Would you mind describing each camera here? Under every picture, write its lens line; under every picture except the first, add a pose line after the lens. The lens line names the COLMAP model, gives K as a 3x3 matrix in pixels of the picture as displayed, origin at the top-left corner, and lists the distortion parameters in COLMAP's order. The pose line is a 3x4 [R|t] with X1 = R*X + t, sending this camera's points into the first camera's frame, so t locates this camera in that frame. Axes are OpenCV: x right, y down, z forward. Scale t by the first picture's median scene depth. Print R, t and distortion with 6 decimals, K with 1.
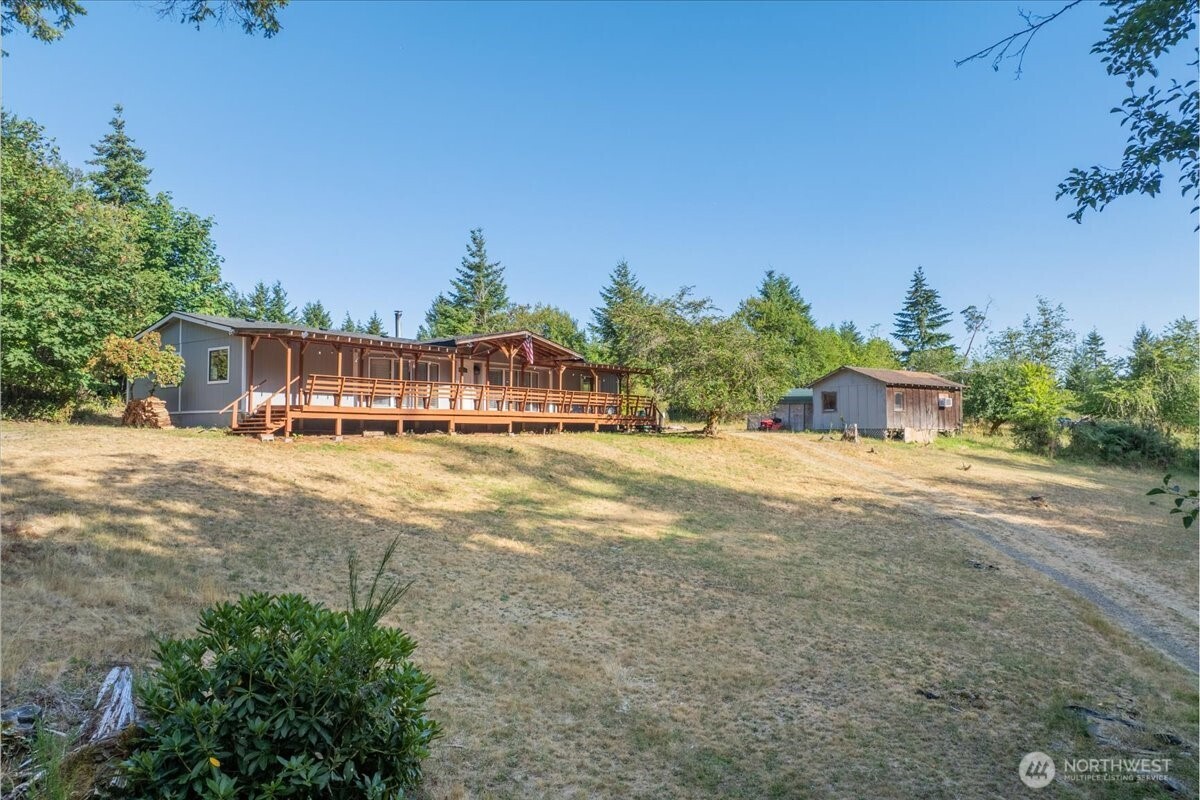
lens RADIAL K [[846.4, 0, 600.0], [0, 846.4, 400.0], [0, 0, 1]] dist [-0.016660, -0.019438]
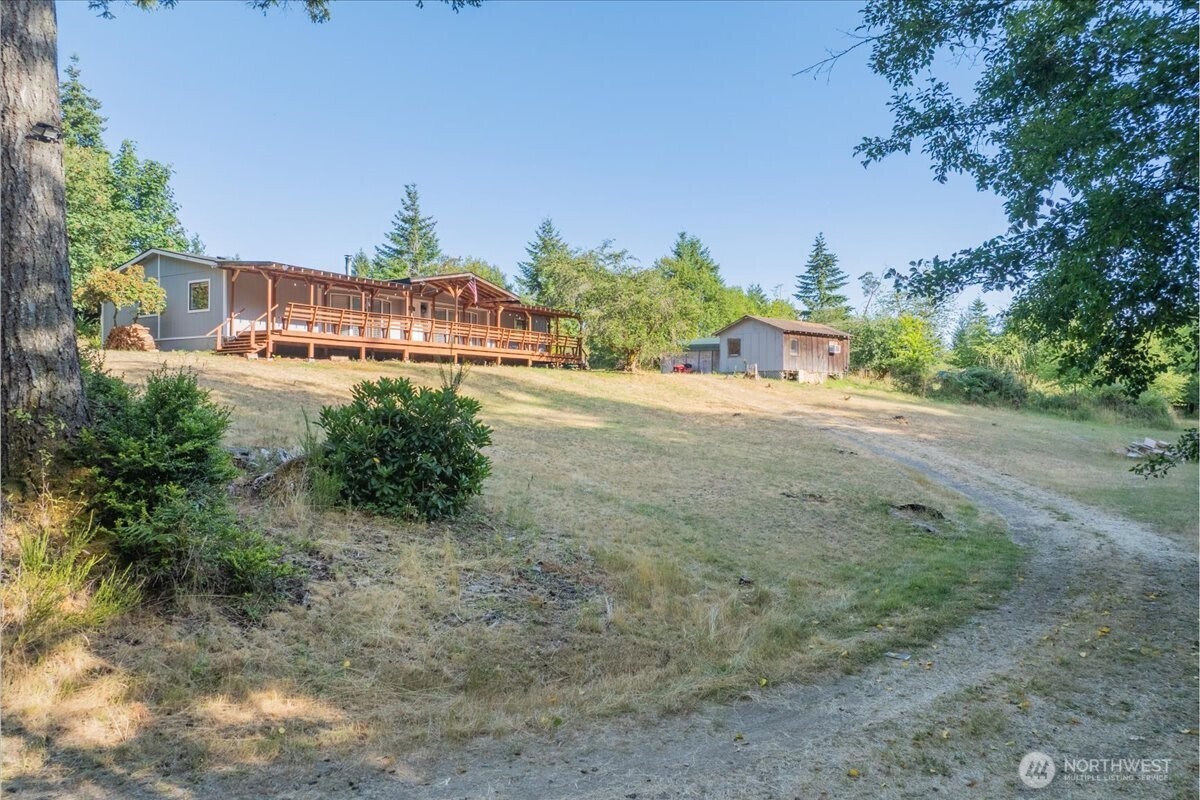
lens RADIAL K [[846.4, 0, 600.0], [0, 846.4, 400.0], [0, 0, 1]] dist [-0.016660, -0.019438]
pose [[0.994670, 0.001538, 0.103102, -0.026295], [-0.005680, 0.999188, 0.039888, 0.034991], [-0.102957, -0.040261, 0.993871, -0.123139]]
